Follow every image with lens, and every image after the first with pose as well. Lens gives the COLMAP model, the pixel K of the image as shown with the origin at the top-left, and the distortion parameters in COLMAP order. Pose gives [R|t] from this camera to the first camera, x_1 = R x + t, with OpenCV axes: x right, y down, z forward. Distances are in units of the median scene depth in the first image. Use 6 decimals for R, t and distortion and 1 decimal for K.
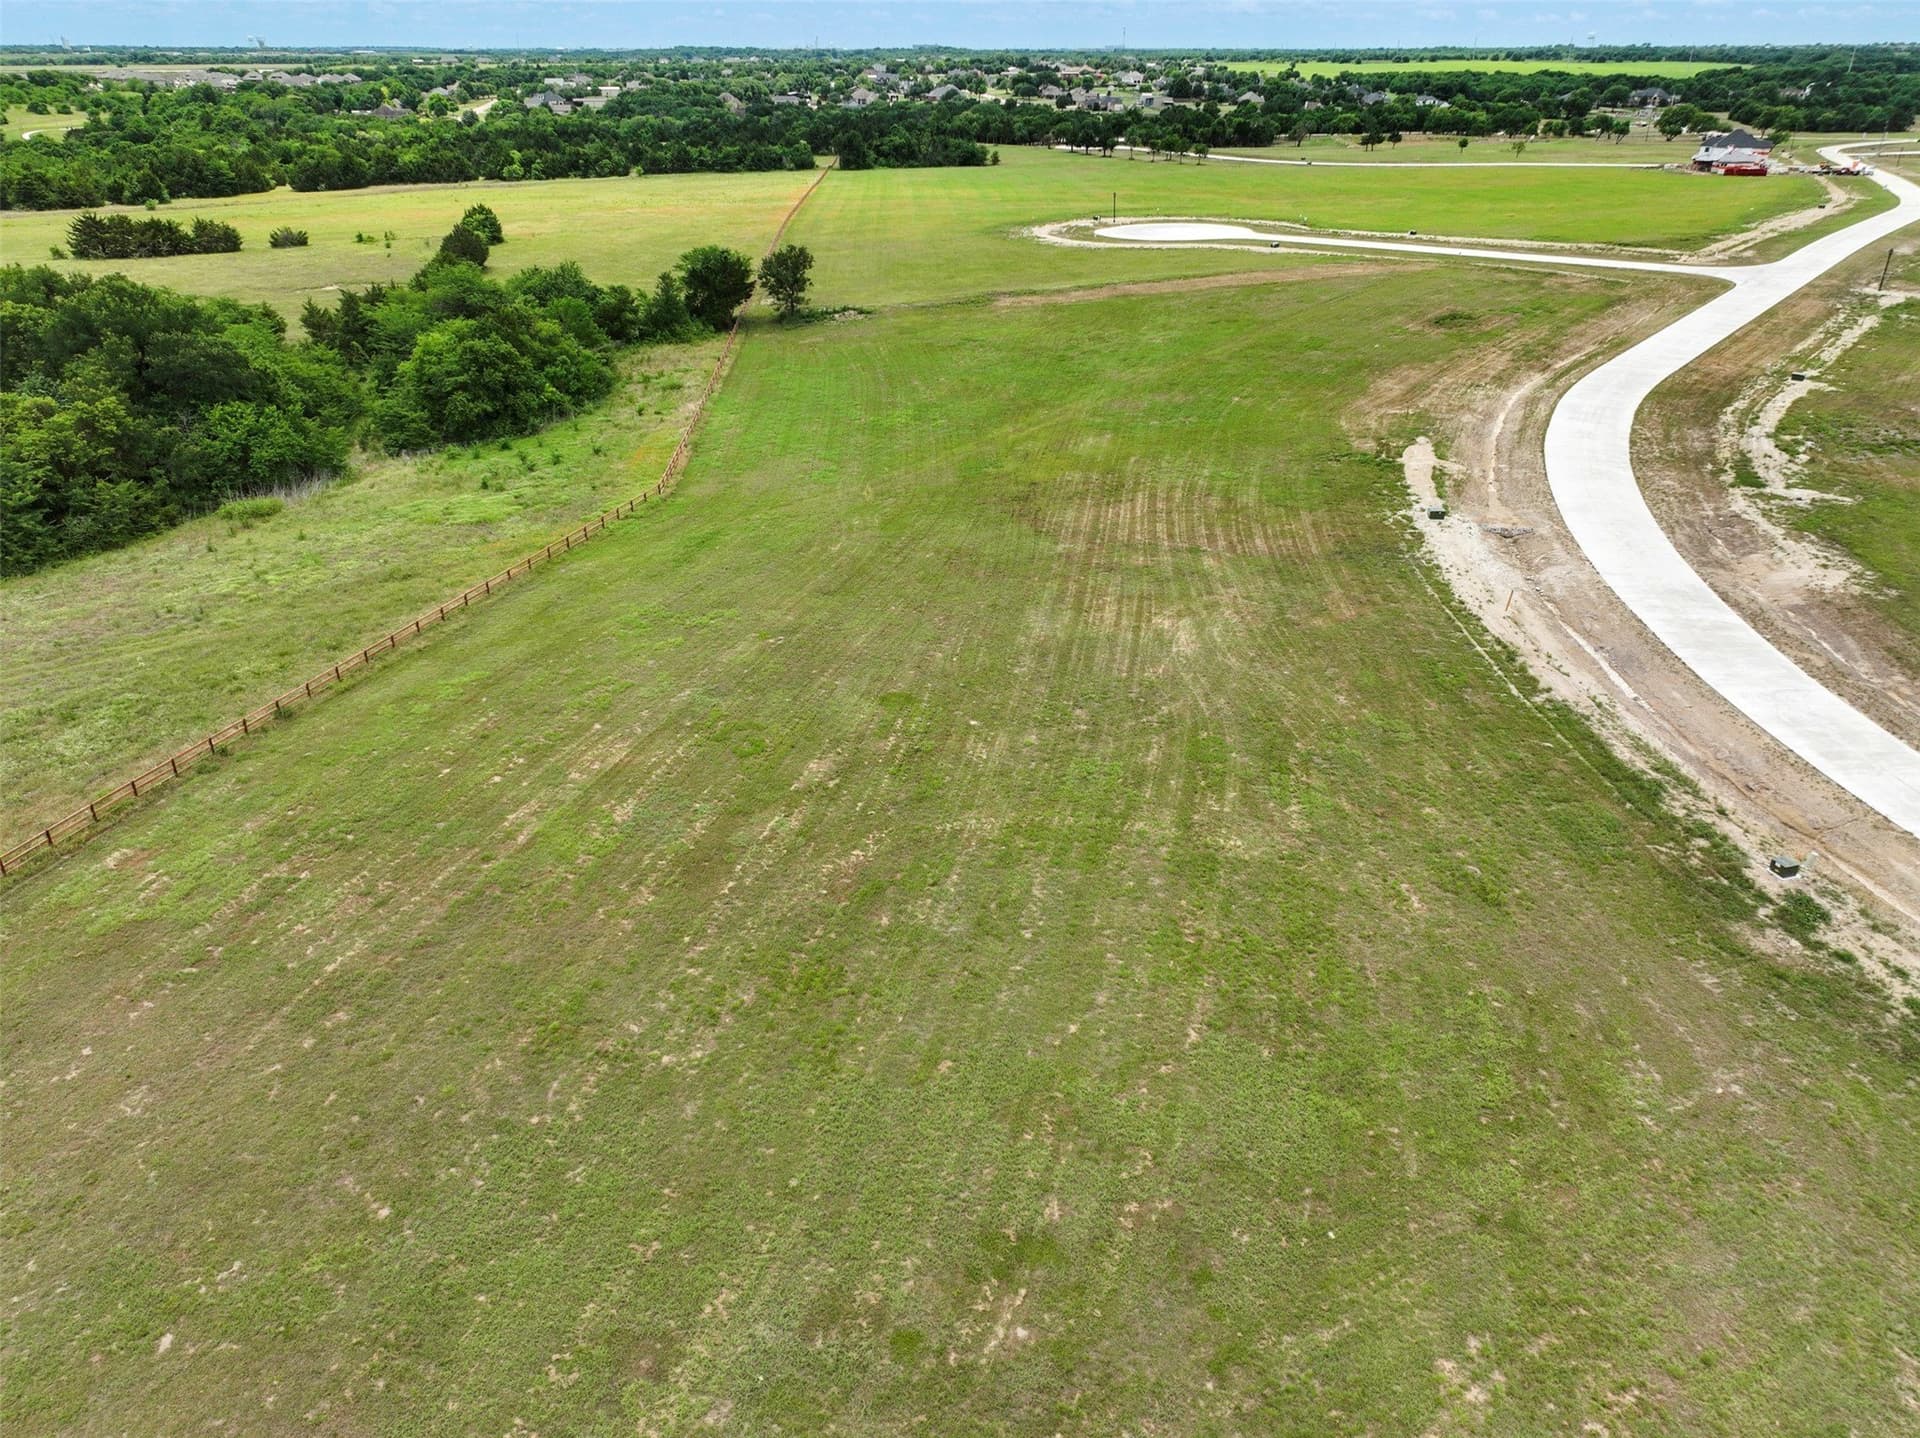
lens RADIAL K [[1385.7, 0, 969.5], [0, 1385.7, 721.5], [0, 0, 1]] dist [0.006078, 0.012291]
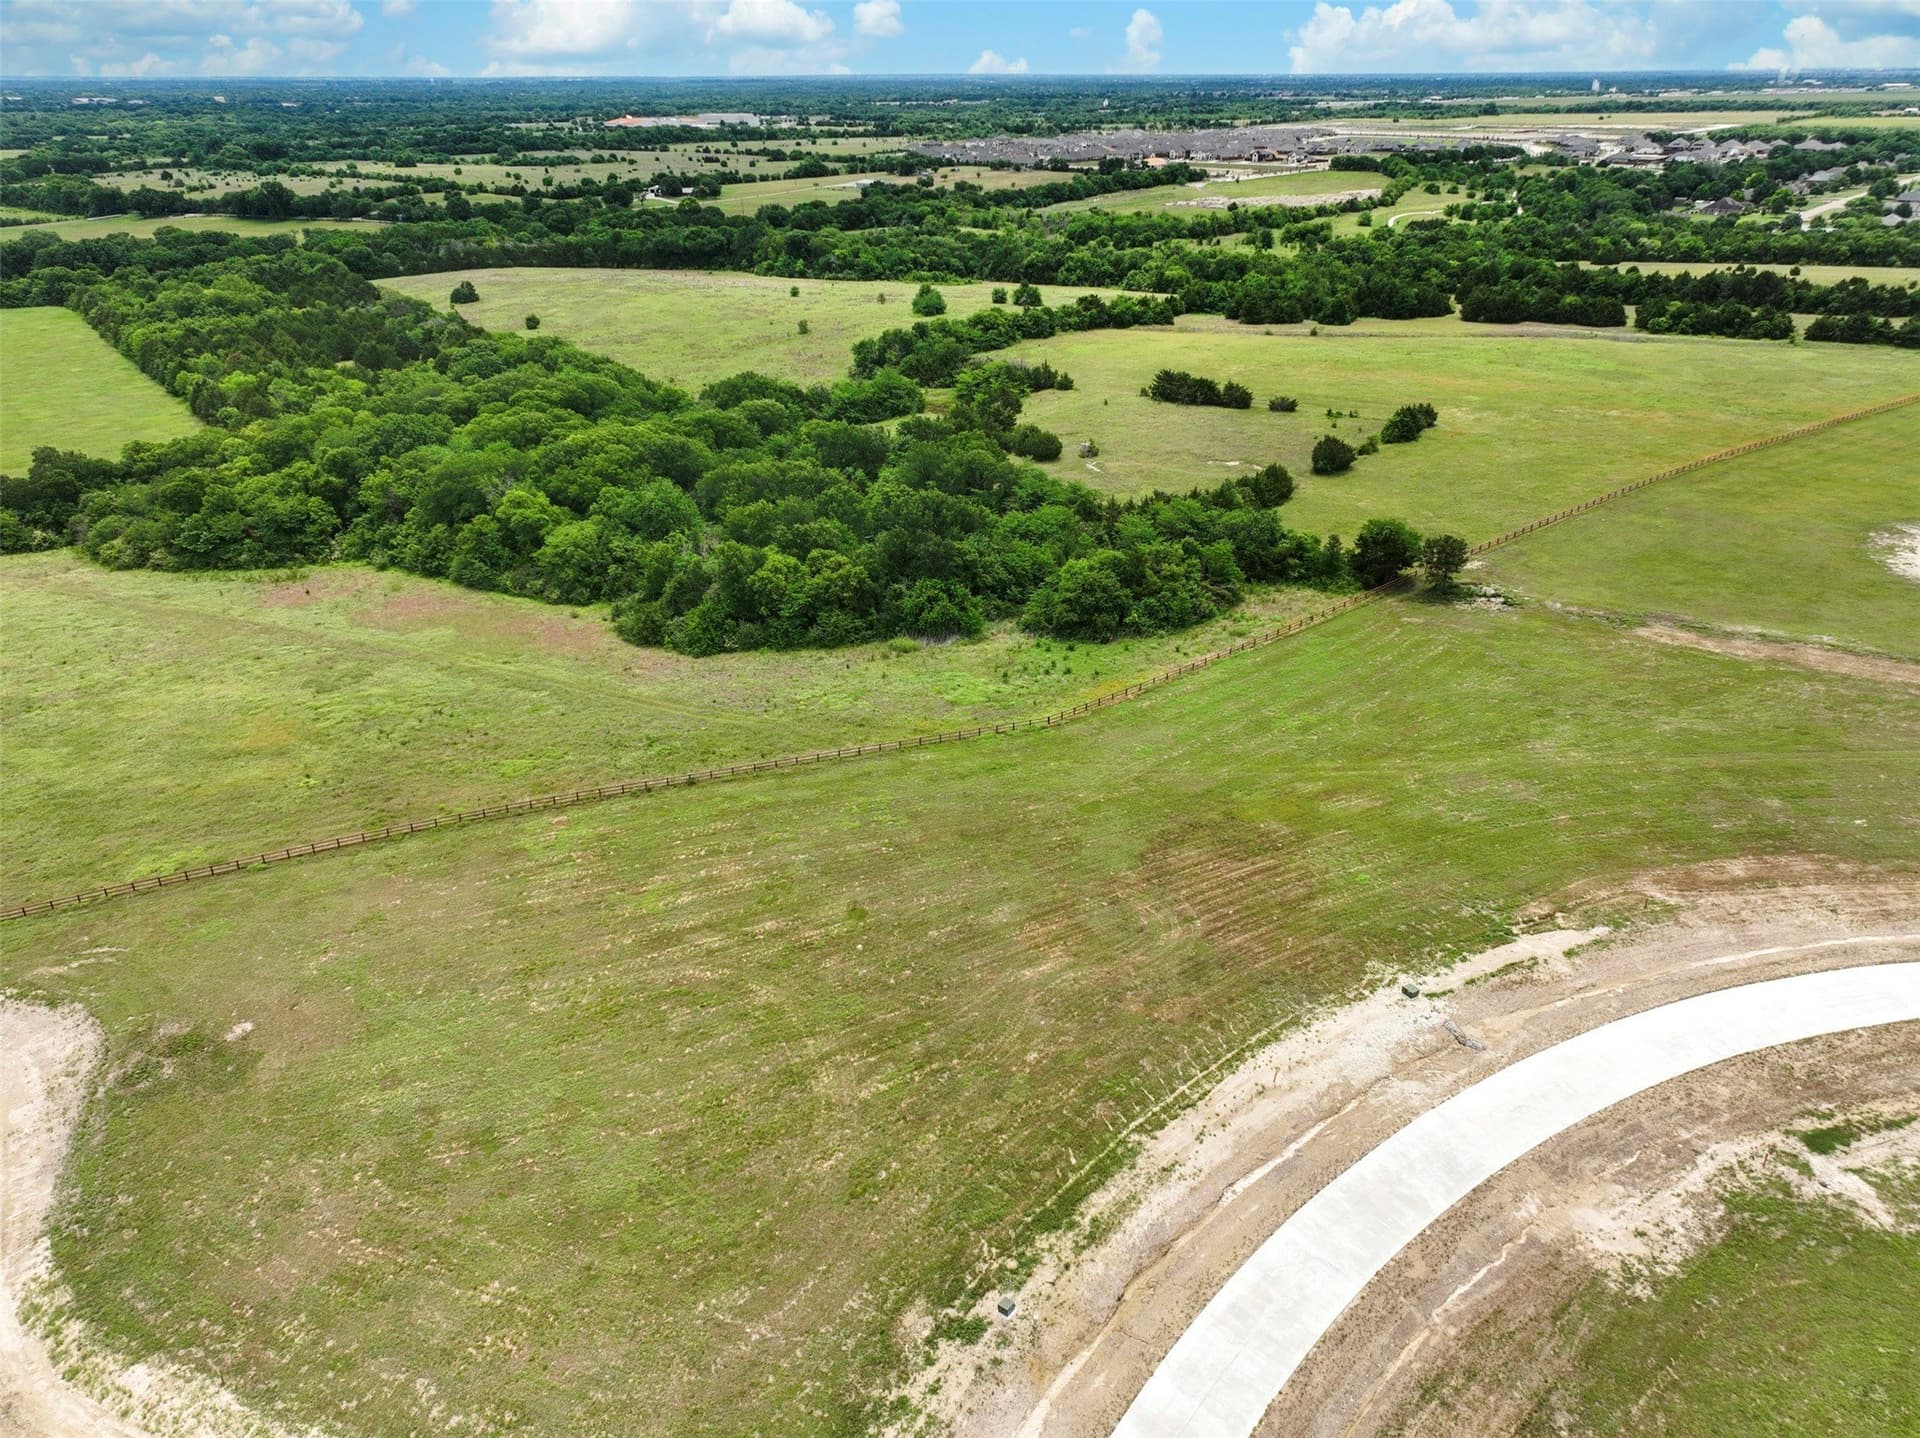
lens RADIAL K [[1353.5, 0, 967.1], [0, 1353.5, 719.3], [0, 0, 1]] dist [0.000723, 0.002988]
pose [[0.585824, 0.343798, -0.733903, 1.025967], [-0.347007, 0.924761, 0.156214, -0.479603], [0.732391, 0.163156, 0.661048, -0.008677]]
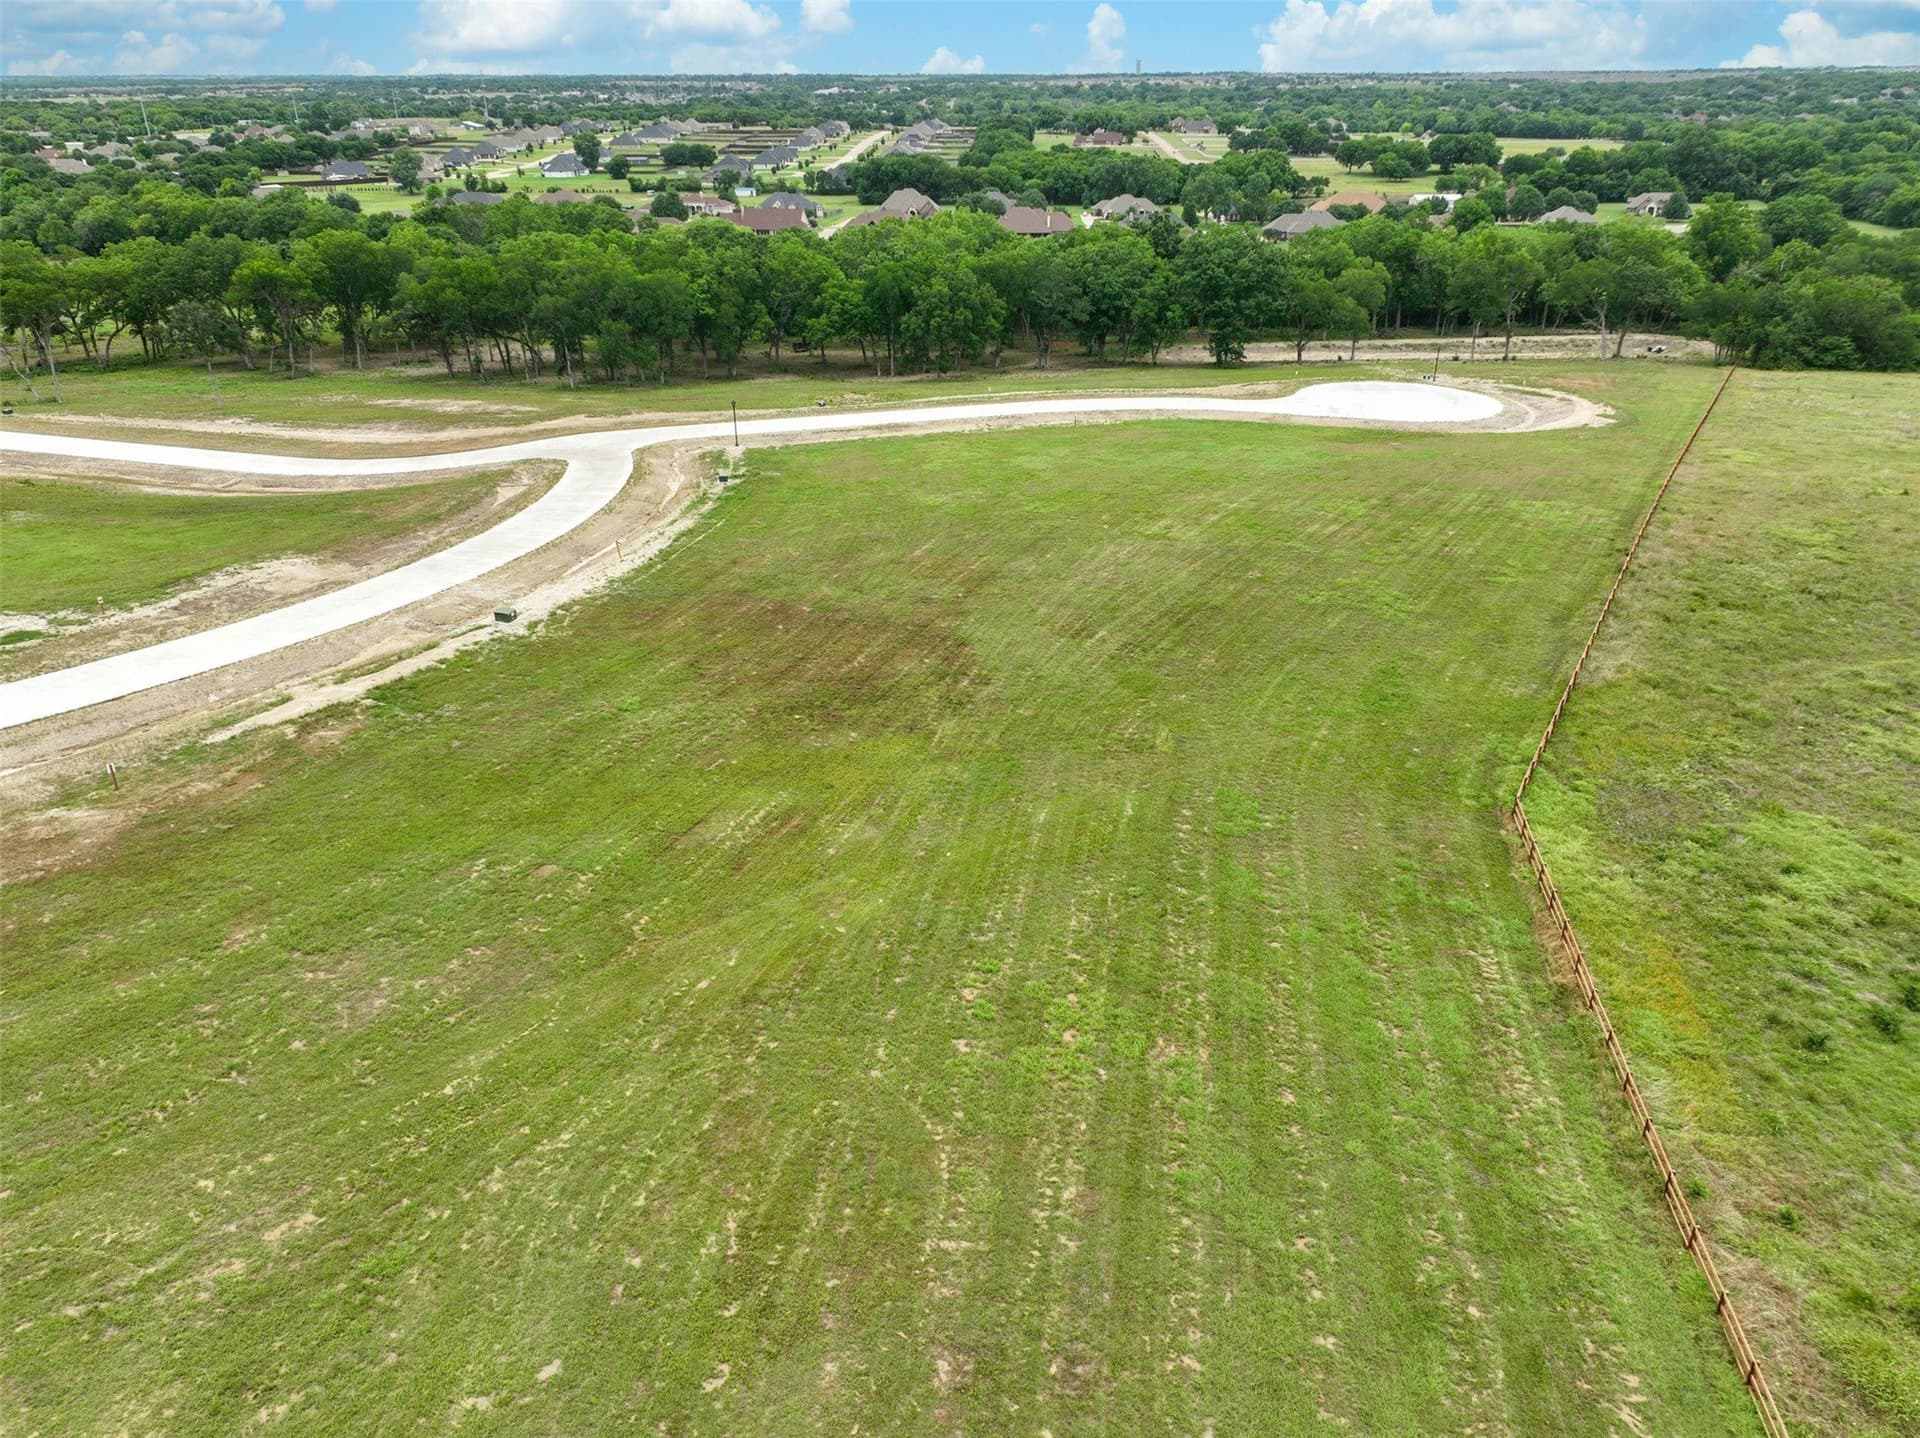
lens RADIAL K [[1345.2, 0, 964.2], [0, 1345.2, 718.4], [0, 0, 1]] dist [0.003143, 0.012119]
pose [[-0.975408, -0.092879, 0.199882, -0.137585], [0.098961, 0.625776, 0.773700, -0.881286], [-0.196942, 0.774453, -0.601195, 1.811308]]
